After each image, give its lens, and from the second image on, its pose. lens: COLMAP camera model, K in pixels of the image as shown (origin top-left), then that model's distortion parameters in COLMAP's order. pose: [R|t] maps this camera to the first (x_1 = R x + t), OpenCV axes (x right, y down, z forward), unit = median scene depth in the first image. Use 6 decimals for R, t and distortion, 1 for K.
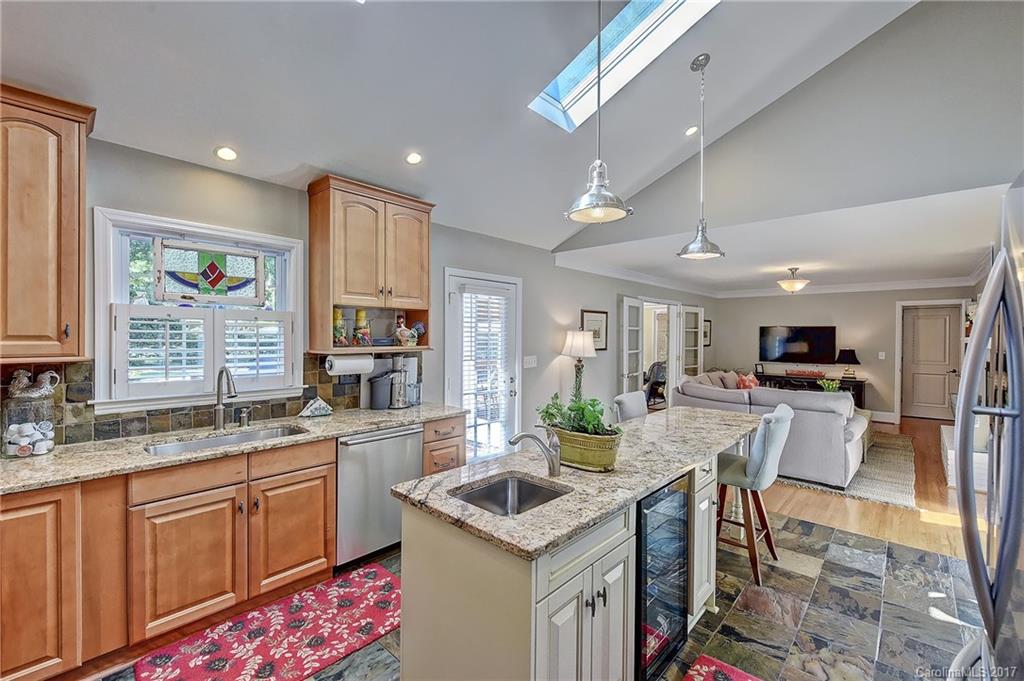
lens RADIAL K [[429.8, 0, 512.7], [0, 429.8, 340.6], [0, 0, 1]] dist [0.002365, 0.000160]
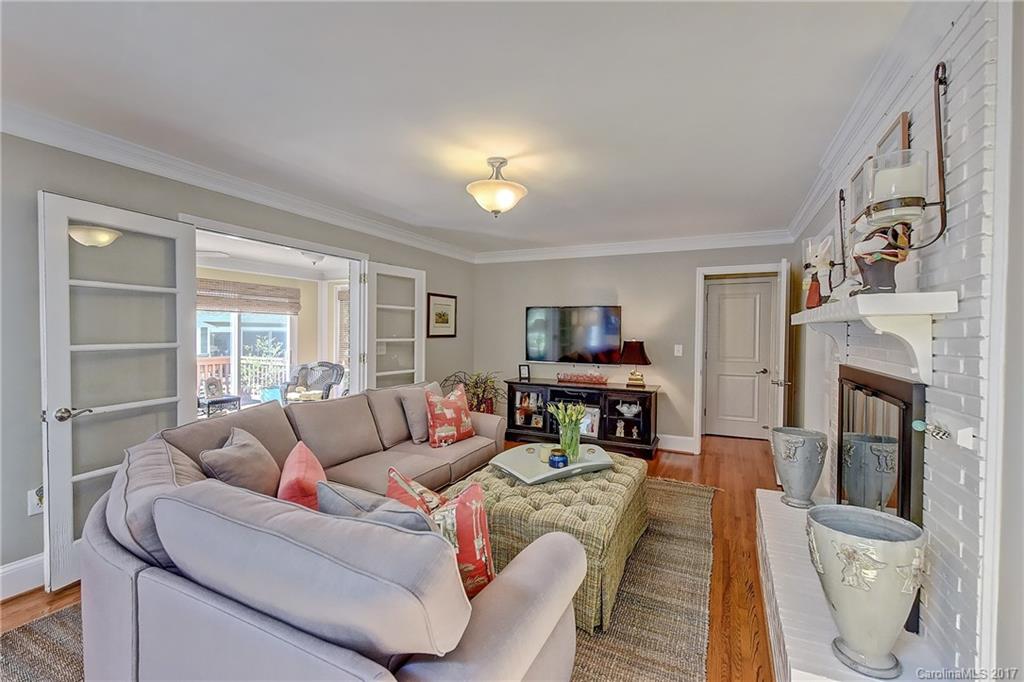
lens RADIAL K [[429.8, 0, 510.7], [0, 429.8, 337.9], [0, 0, 1]] dist [0.002365, 0.000160]
pose [[0.957557, -0.001057, 0.288243, 0.431661], [-0.000940, 0.999977, 0.006788, 0.011828], [-0.288243, -0.006771, 0.957533, 0.455650]]
